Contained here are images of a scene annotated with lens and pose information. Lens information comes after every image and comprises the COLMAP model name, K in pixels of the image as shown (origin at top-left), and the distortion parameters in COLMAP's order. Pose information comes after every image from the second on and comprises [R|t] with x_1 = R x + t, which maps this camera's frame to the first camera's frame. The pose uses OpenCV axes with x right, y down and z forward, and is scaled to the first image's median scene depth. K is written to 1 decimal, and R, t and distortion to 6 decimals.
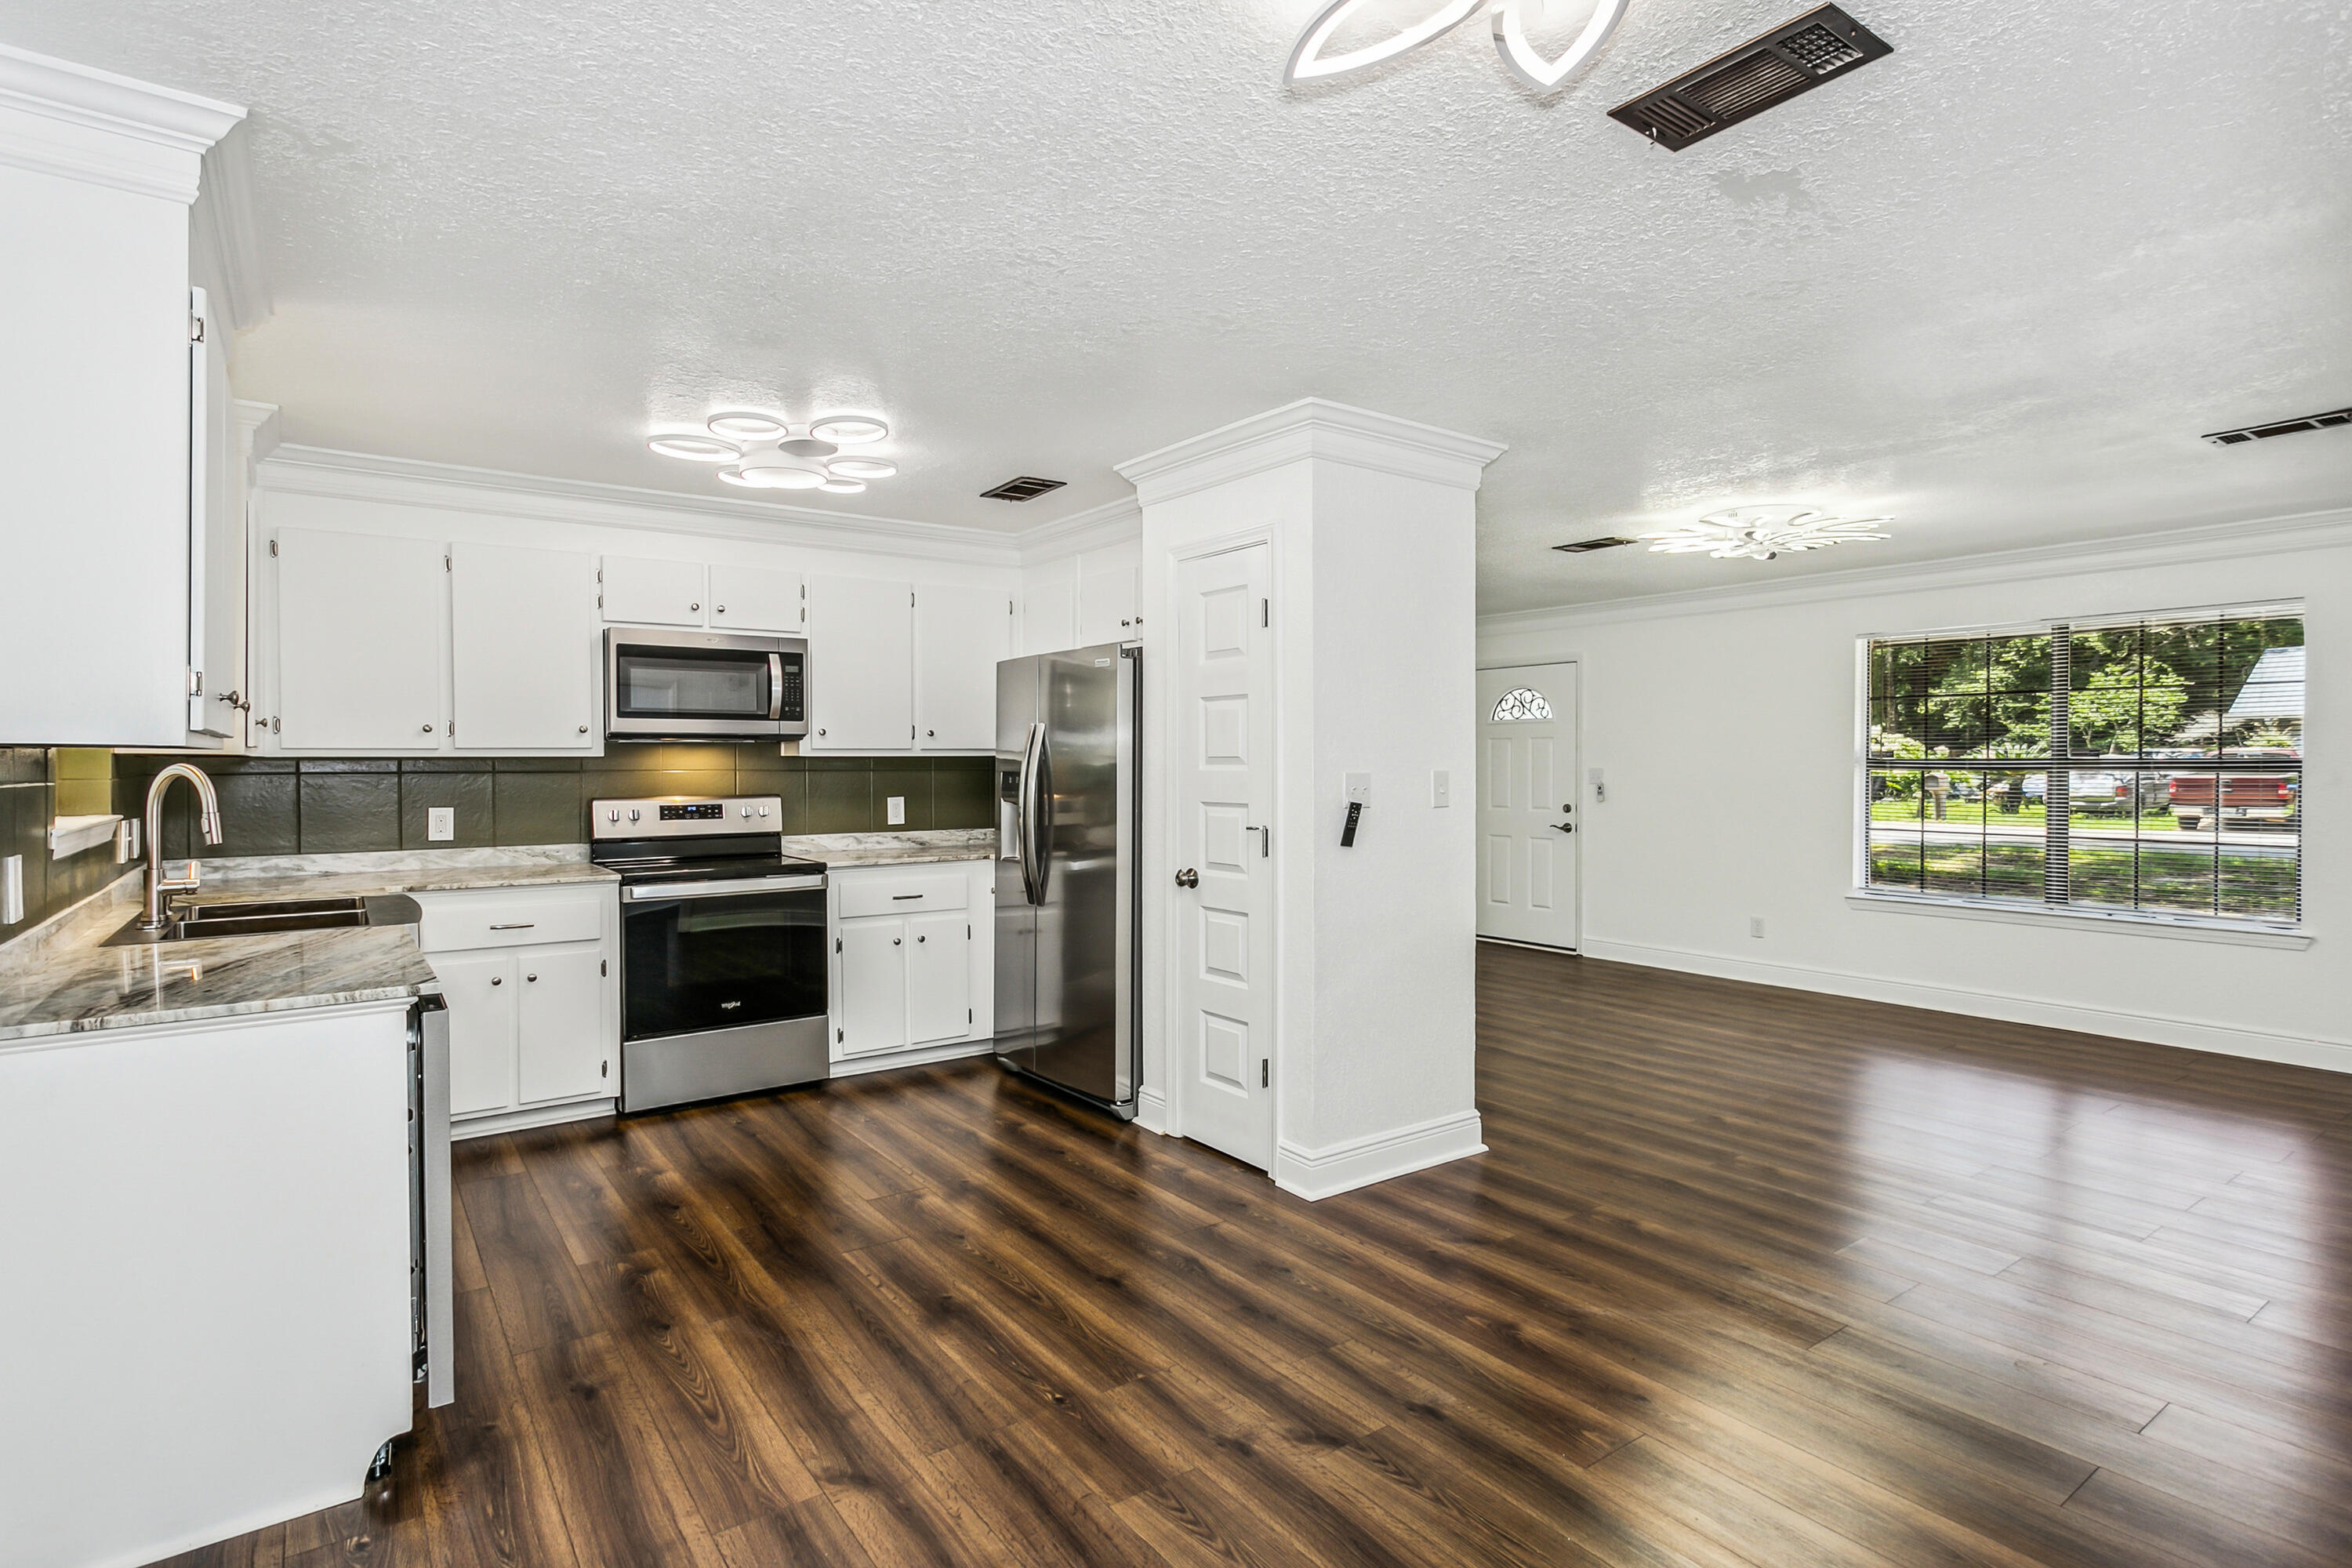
lens RADIAL K [[1177.1, 0, 1158.9], [0, 1177.1, 782.5], [0, 0, 1]] dist [0.001506, 0.000427]
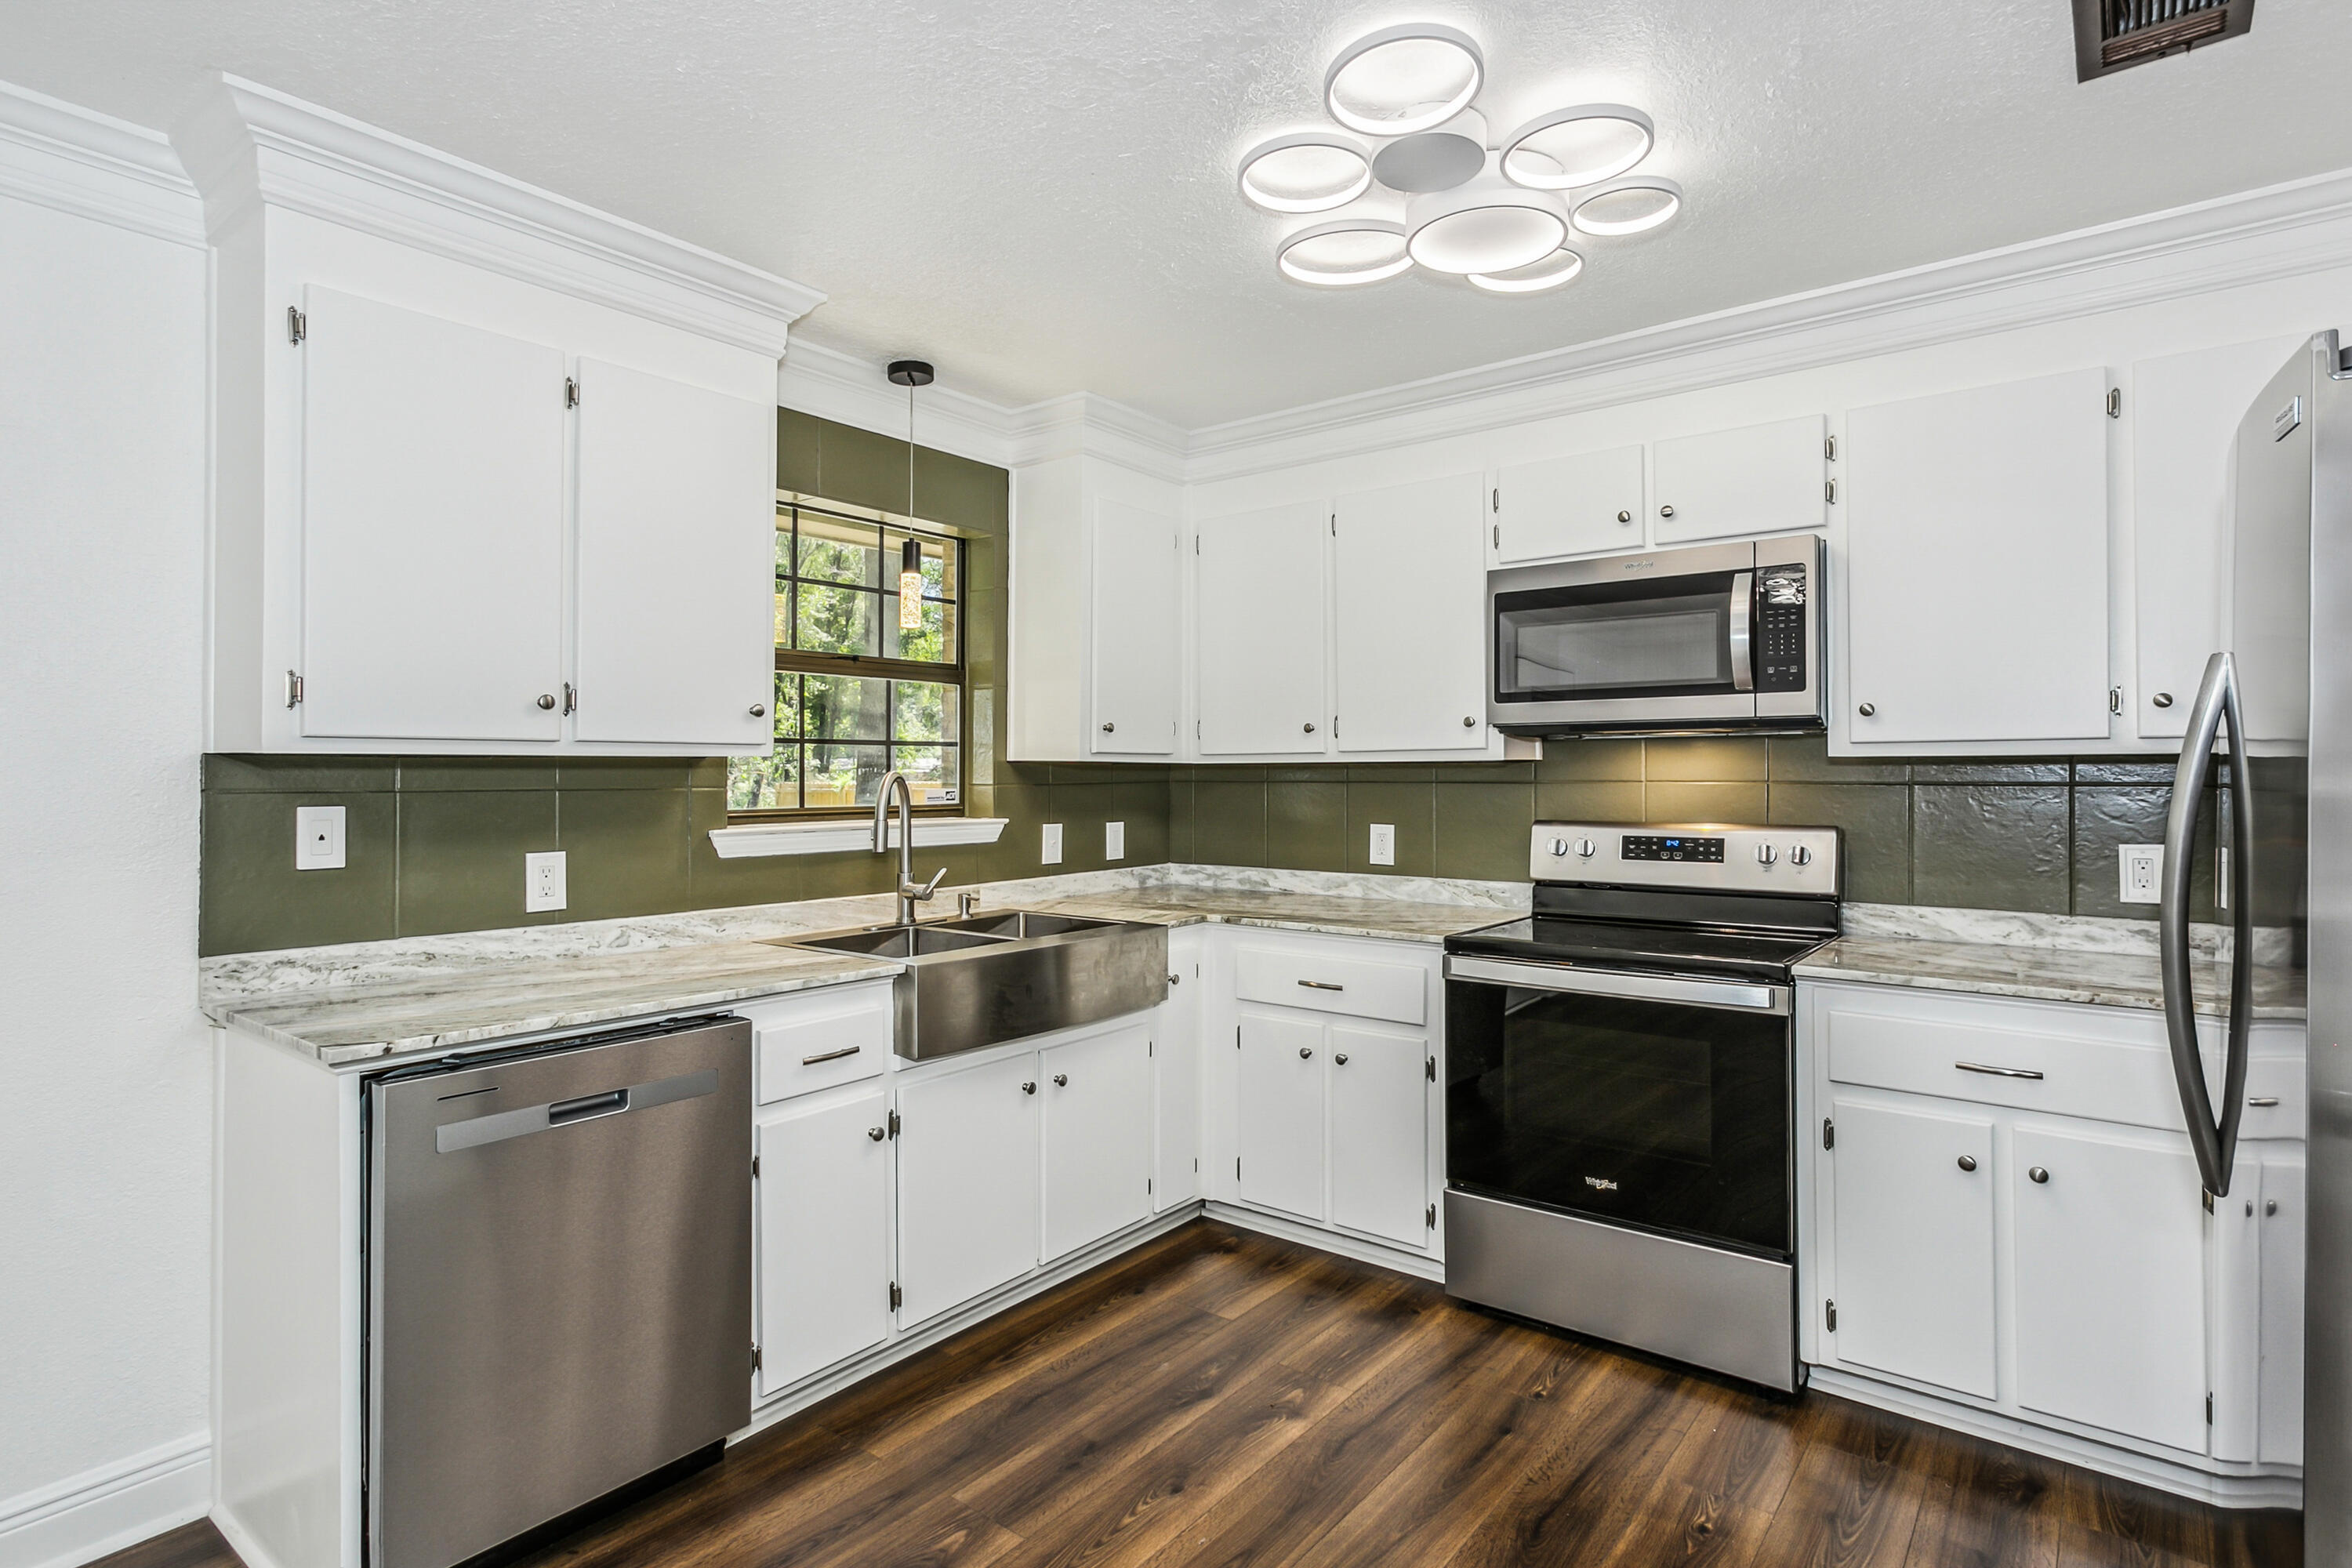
lens RADIAL K [[1193.5, 0, 1172.7], [0, 1193.5, 763.5], [0, 0, 1]] dist [-0.000940, 0.000133]
pose [[0.278423, -0.005838, -0.960441, 0.140049], [-0.016658, 0.999802, -0.010906, -0.008960], [0.960314, 0.019036, 0.278270, 0.597646]]
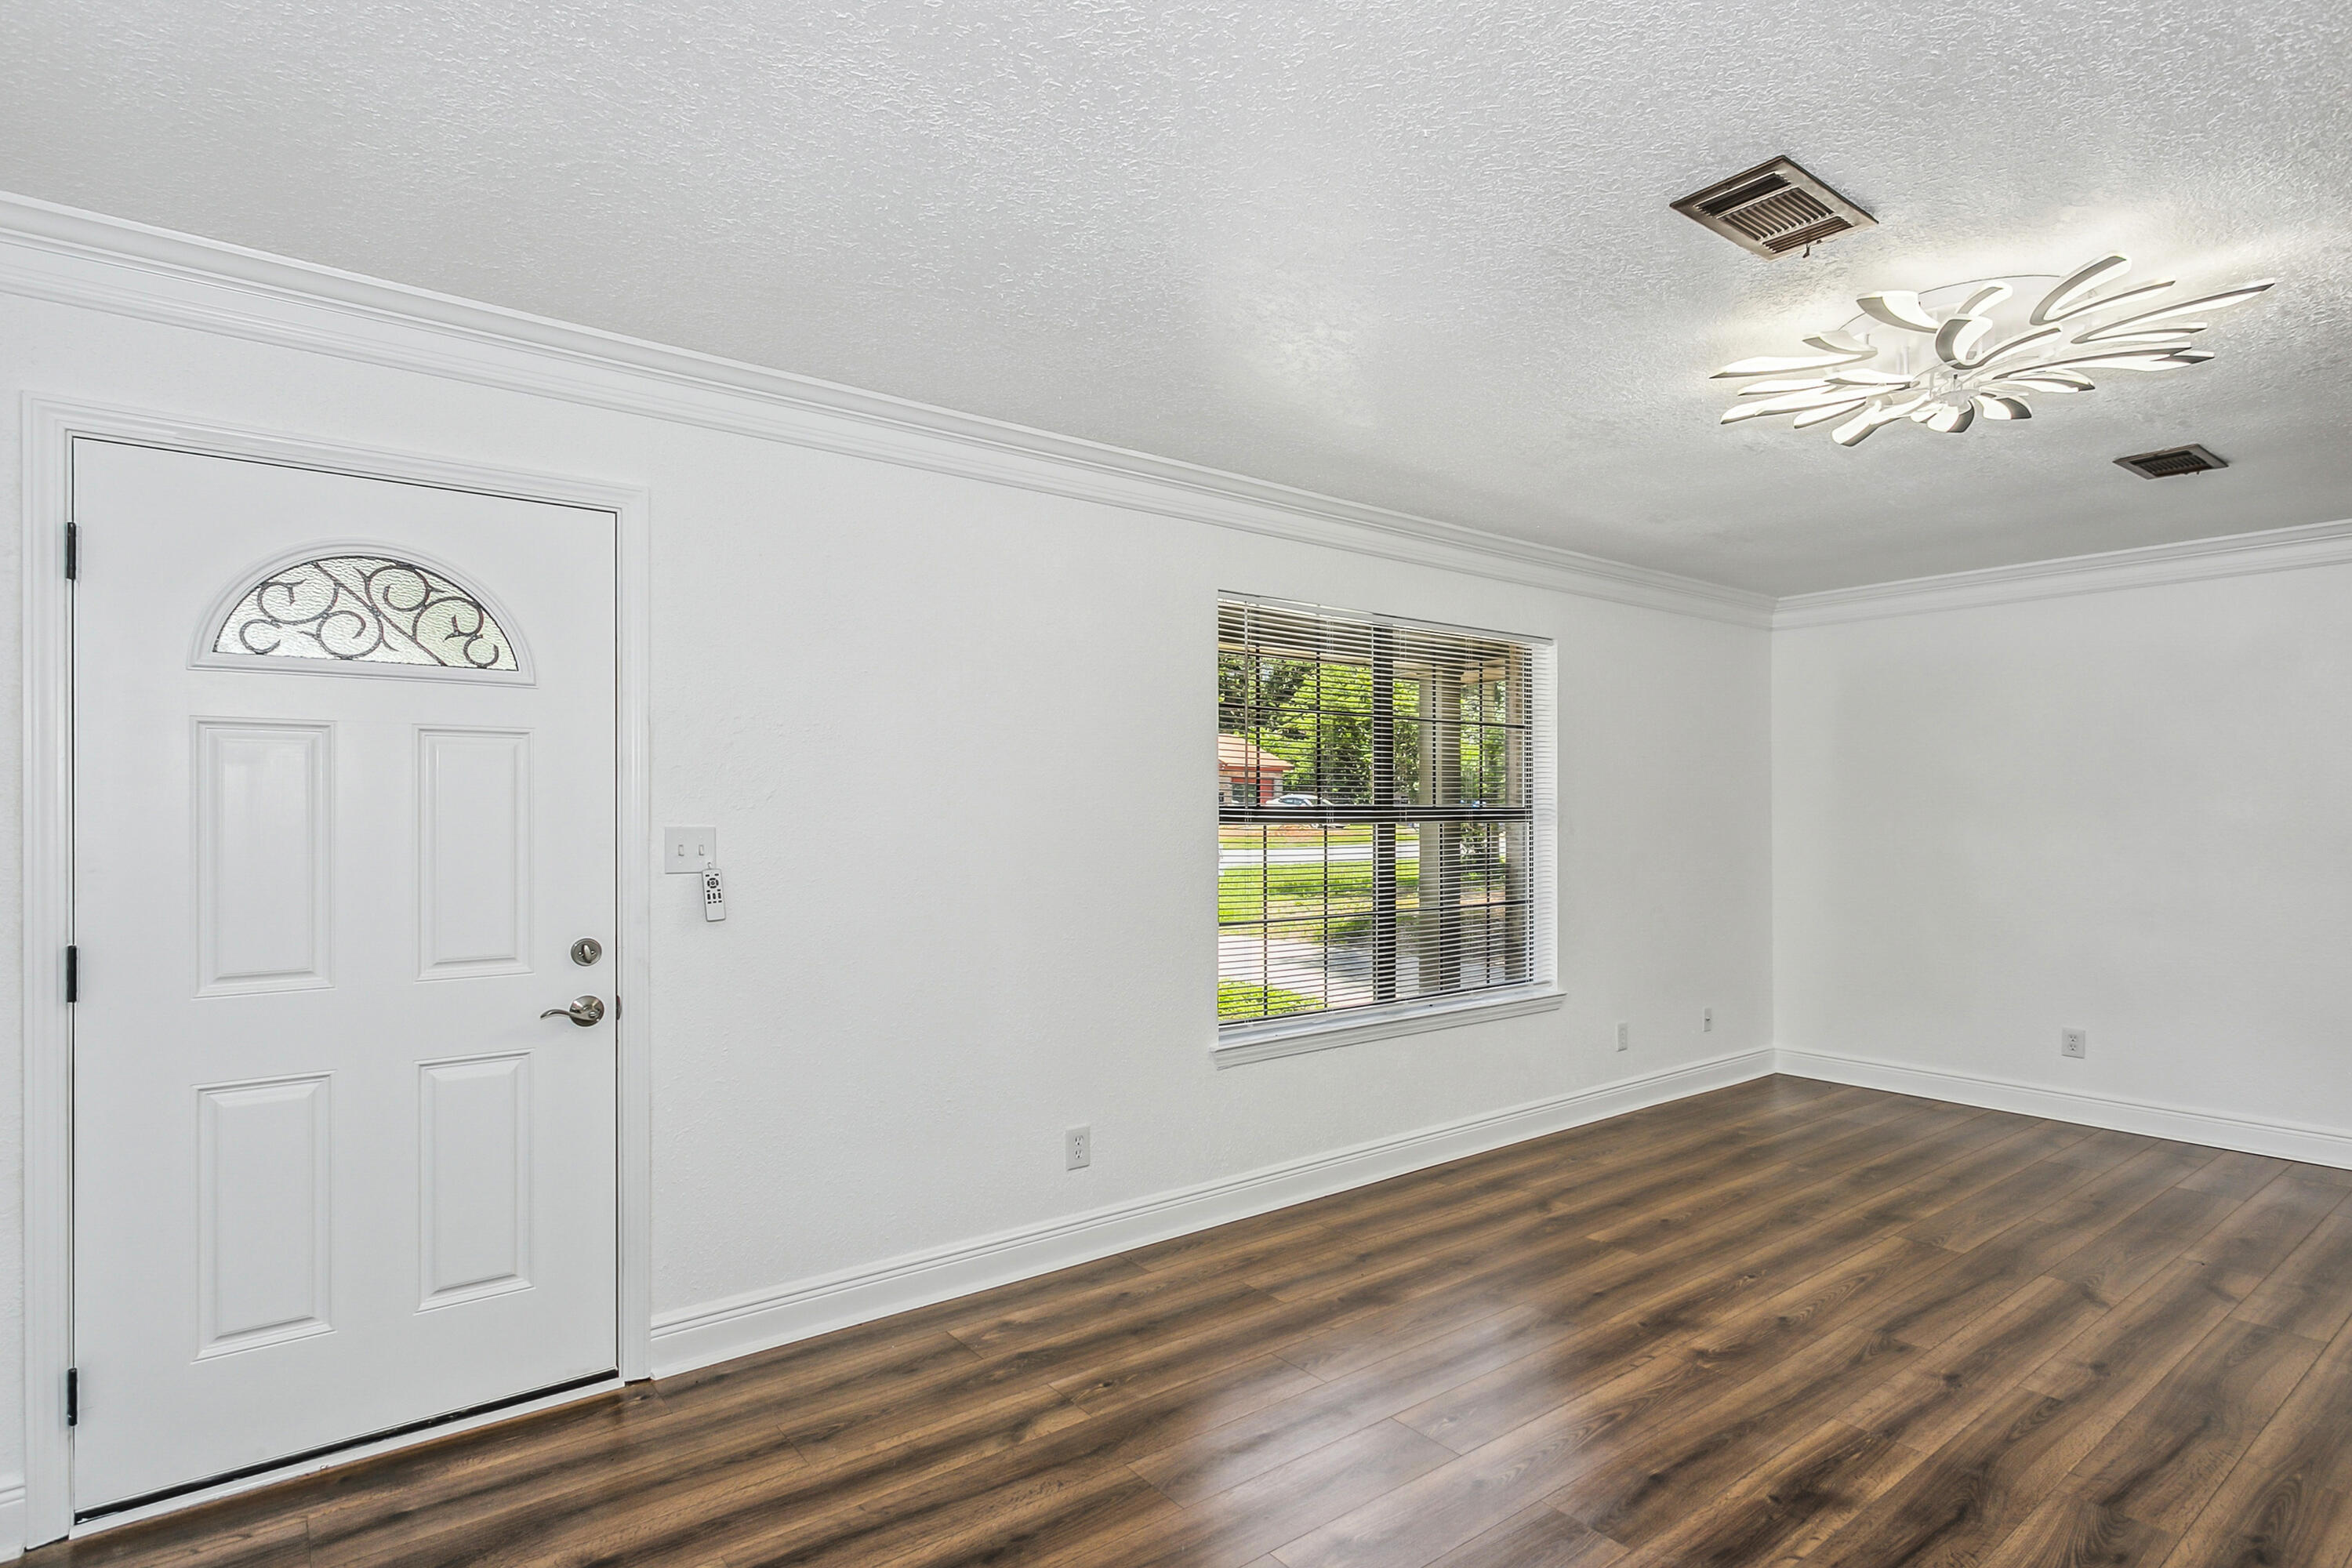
lens RADIAL K [[1198.1, 0, 1174.3], [0, 1198.1, 807.1], [0, 0, 1]] dist [0.002360, -0.000037]
pose [[-0.036364, 0.001996, 0.999337, 0.011896], [0.019390, 0.999811, -0.001292, -0.025170], [-0.999150, 0.019330, -0.036396, 1.448706]]
